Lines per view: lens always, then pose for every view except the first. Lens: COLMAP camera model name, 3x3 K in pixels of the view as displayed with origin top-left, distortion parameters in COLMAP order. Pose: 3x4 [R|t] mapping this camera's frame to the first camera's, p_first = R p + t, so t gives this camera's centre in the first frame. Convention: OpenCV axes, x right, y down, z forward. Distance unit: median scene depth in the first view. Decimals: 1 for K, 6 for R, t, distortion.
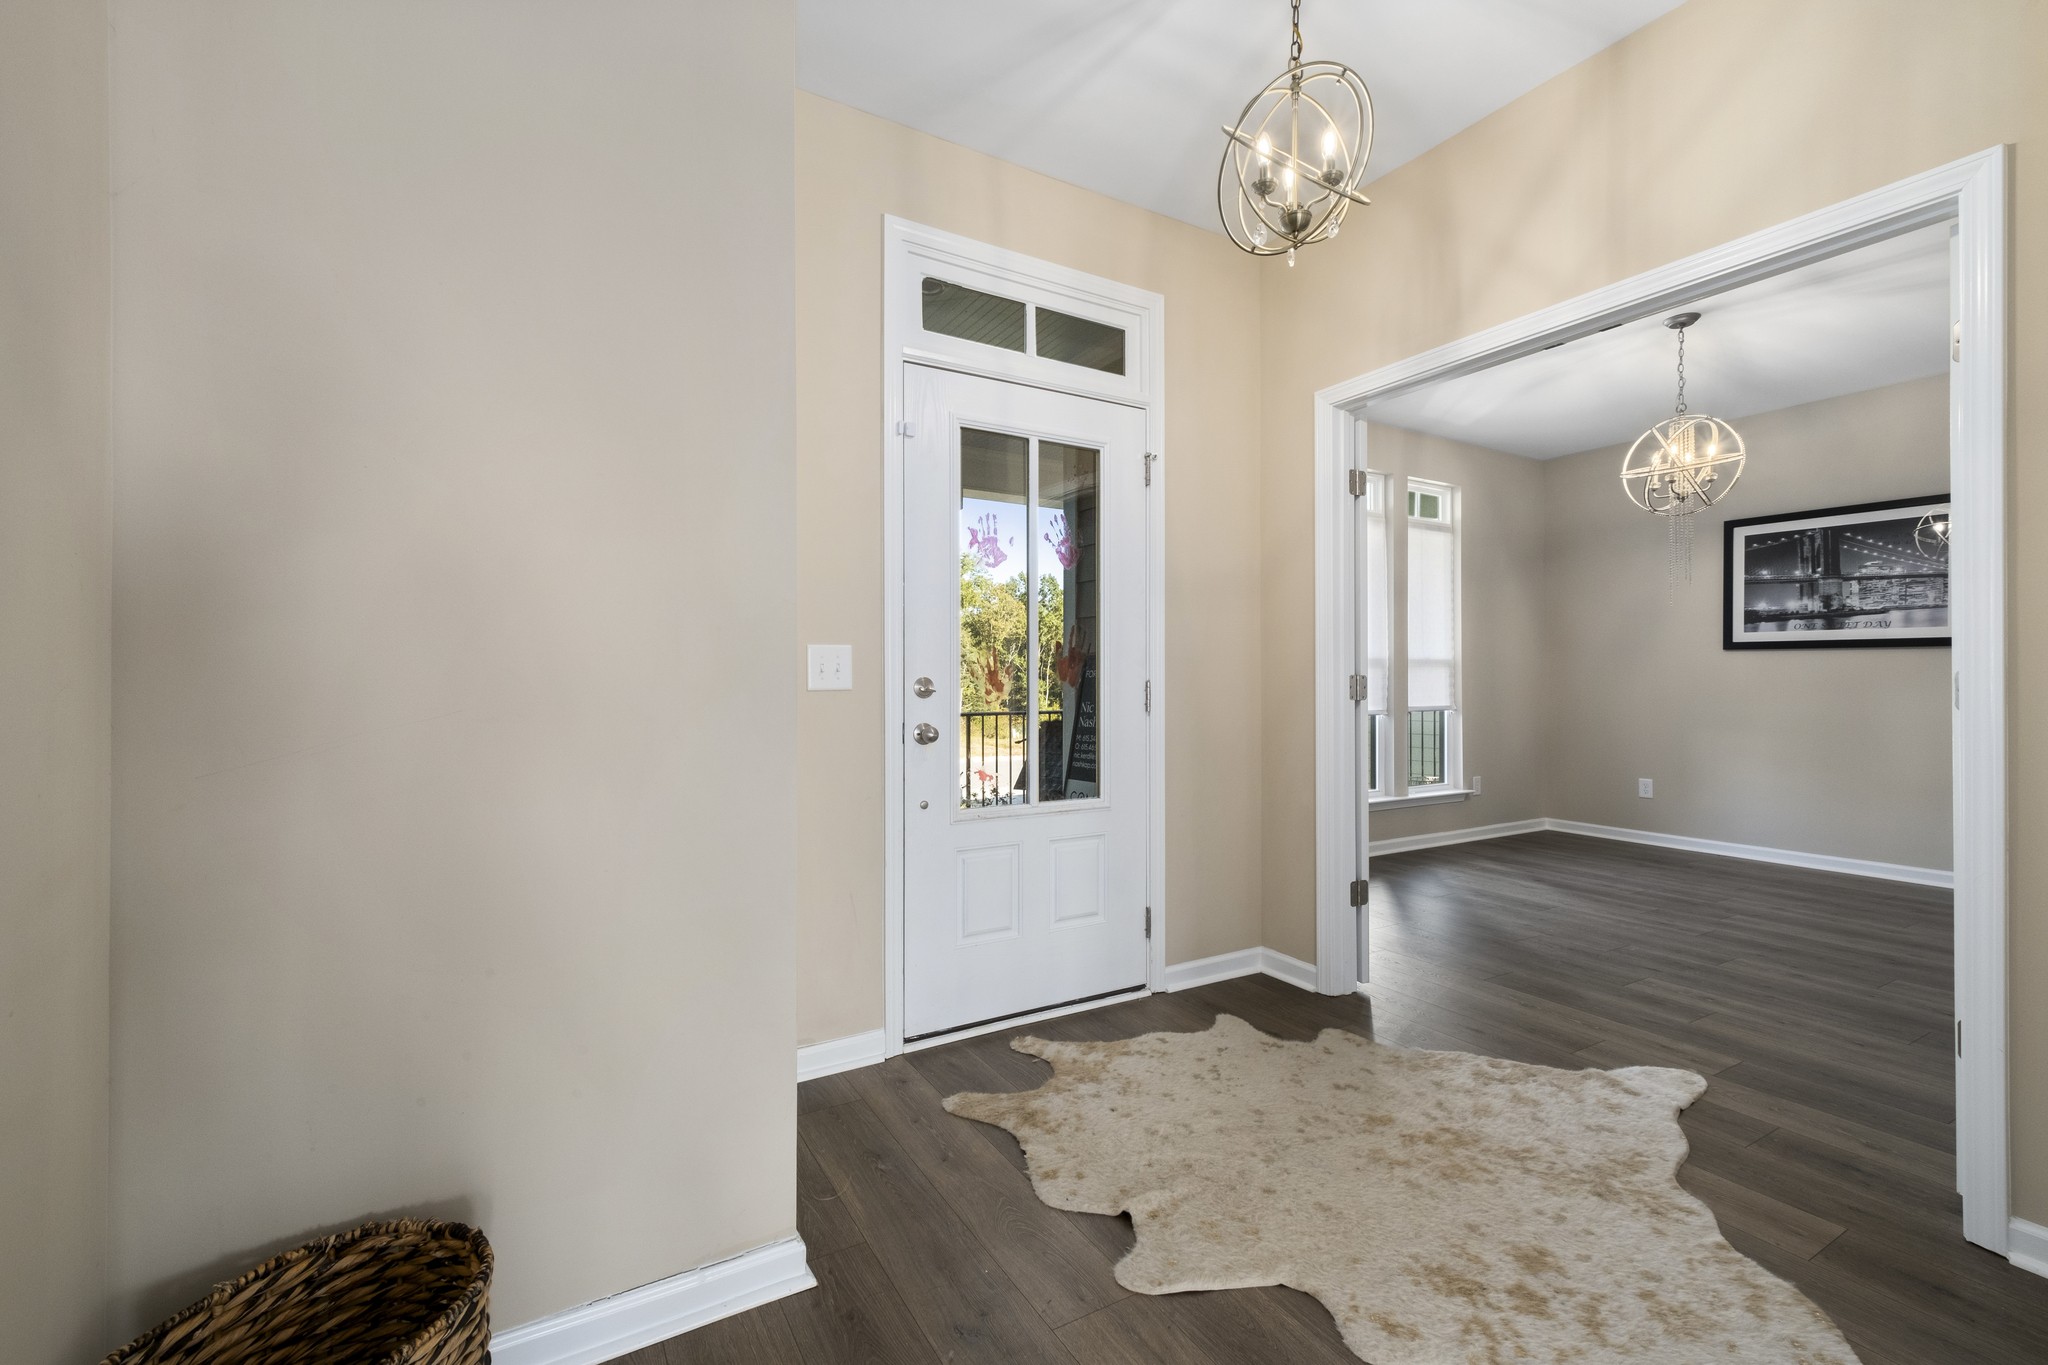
lens RADIAL K [[880.5, 0, 1018.1], [0, 880.5, 676.9], [0, 0, 1]] dist [0.023430, -0.010160]
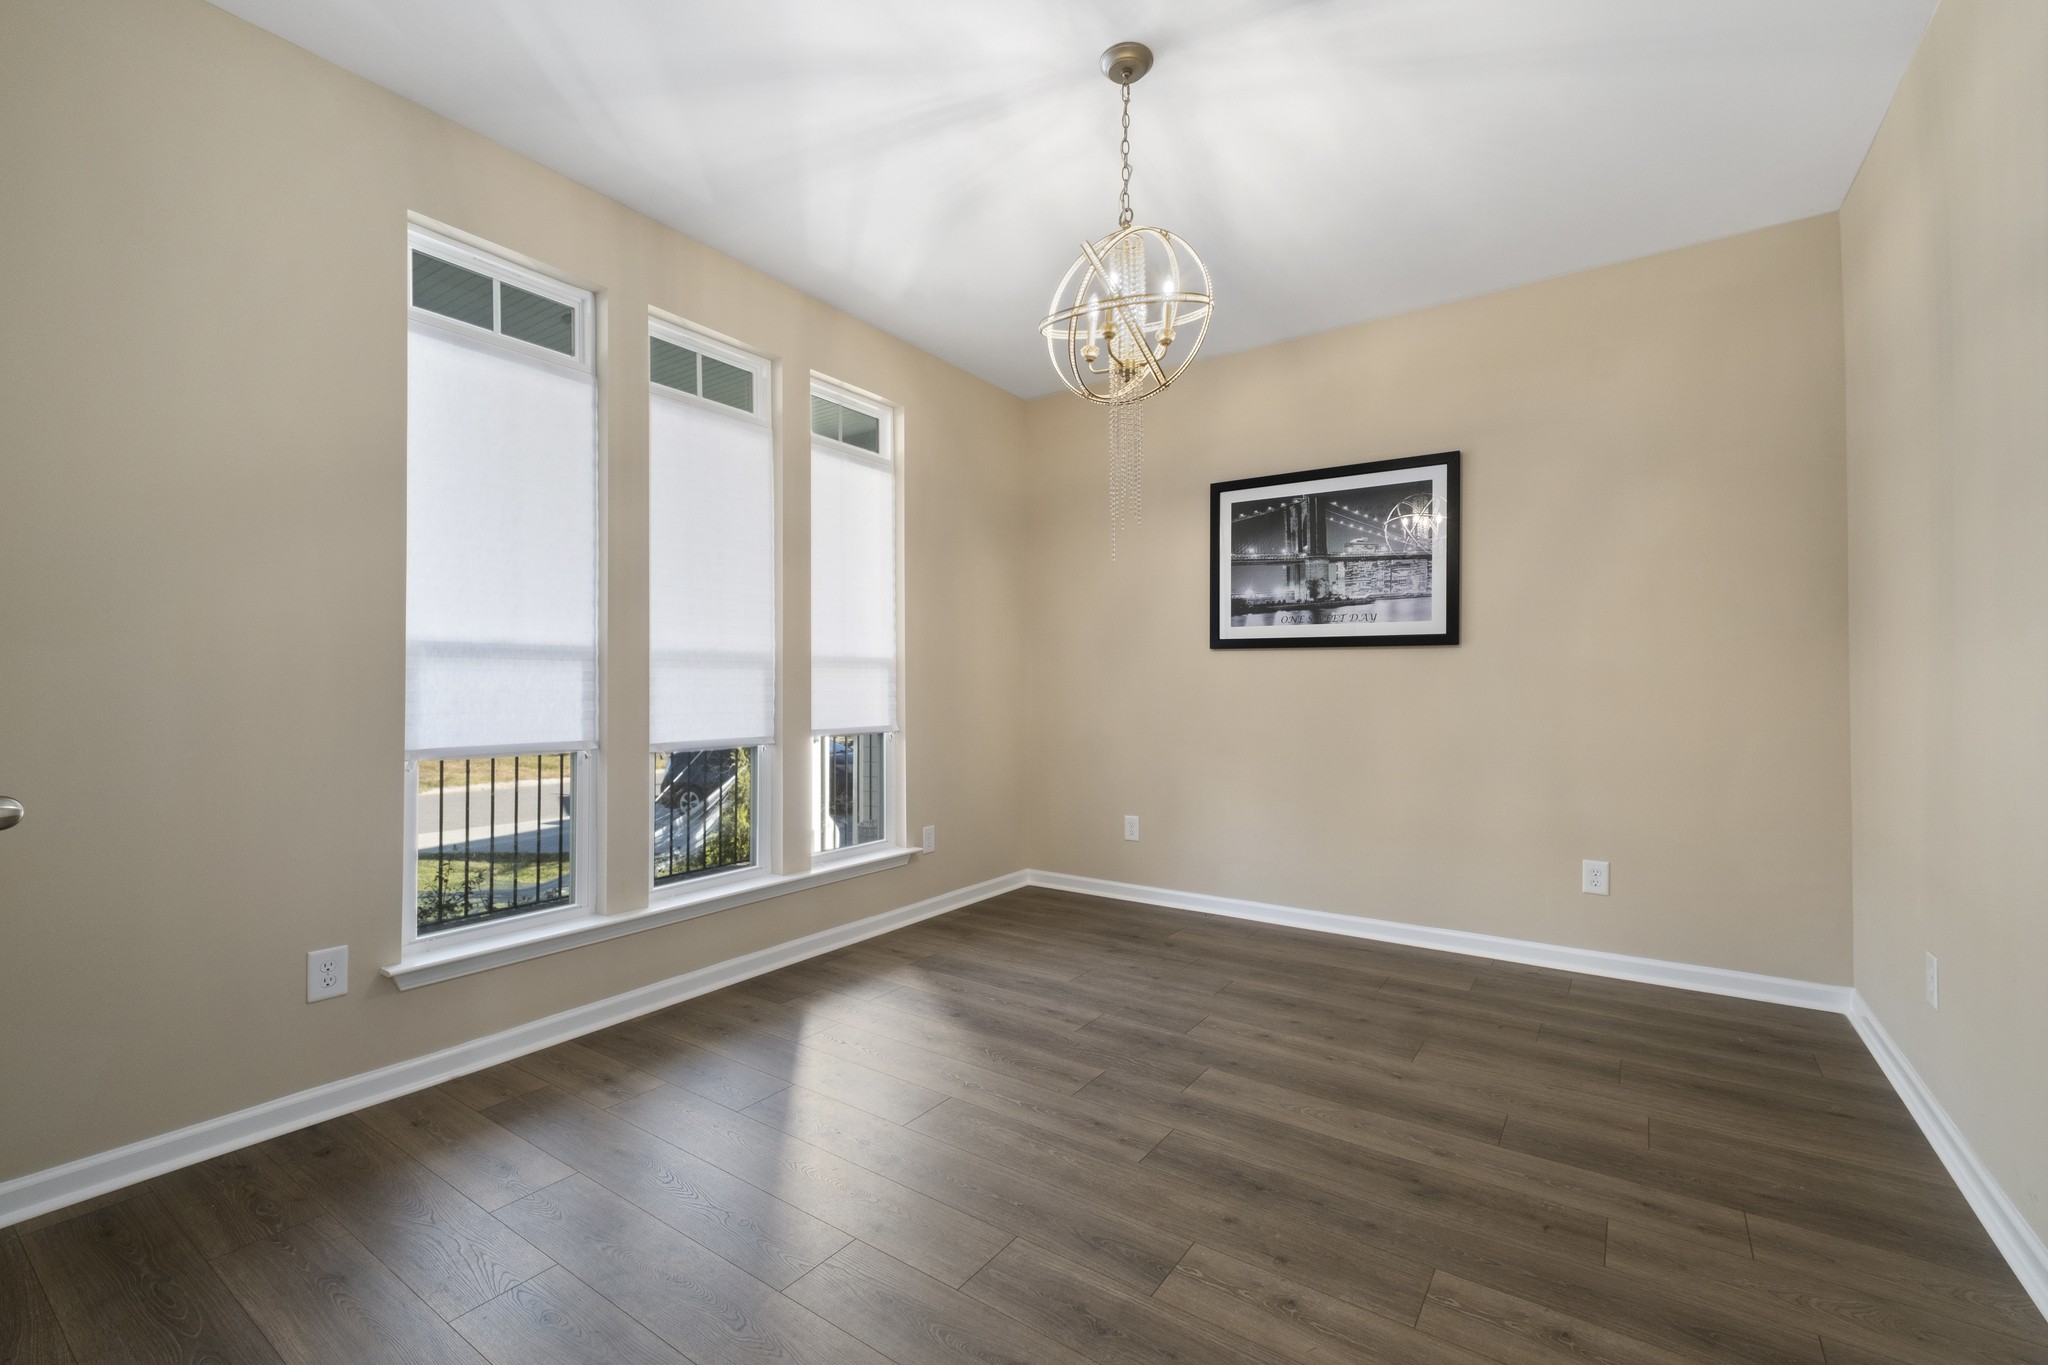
lens RADIAL K [[880.5, 0, 1018.1], [0, 880.5, 676.9], [0, 0, 1]] dist [0.023430, -0.010160]
pose [[0.911090, 0.003222, 0.412195, 0.344752], [-0.000181, 0.999972, -0.007415, -0.000380], [-0.412207, 0.006681, 0.911066, 0.393433]]
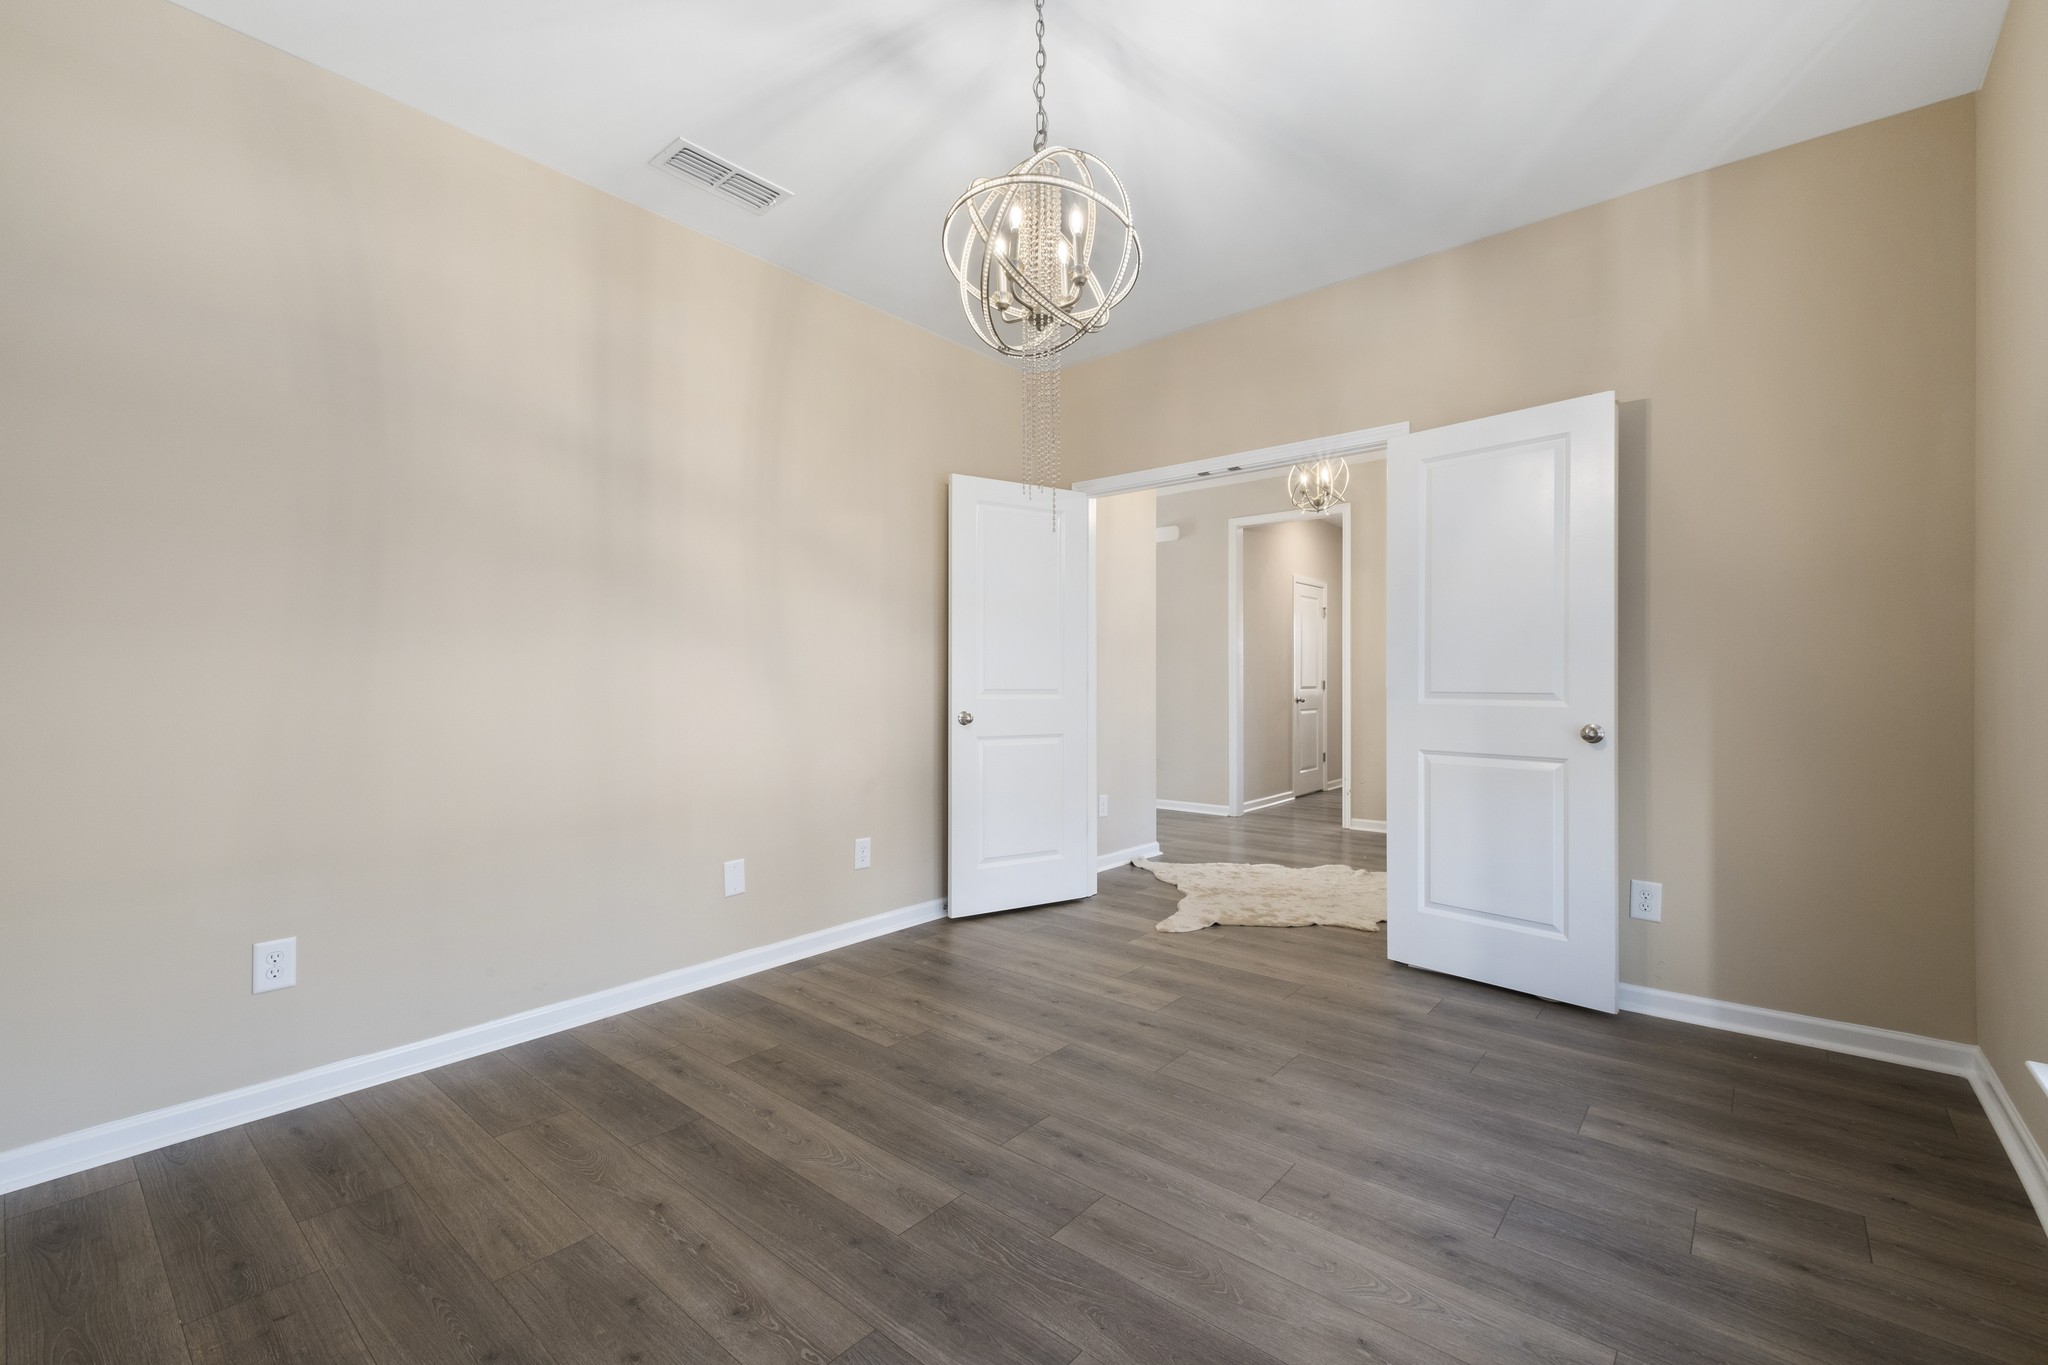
lens RADIAL K [[880.5, 0, 1018.1], [0, 880.5, 676.9], [0, 0, 1]] dist [0.023430, -0.010160]
pose [[-0.945562, -0.002286, -0.325434, 0.711401], [0.001751, 0.999925, -0.012113, 0.004415], [0.325437, -0.012023, -0.945487, 1.135199]]
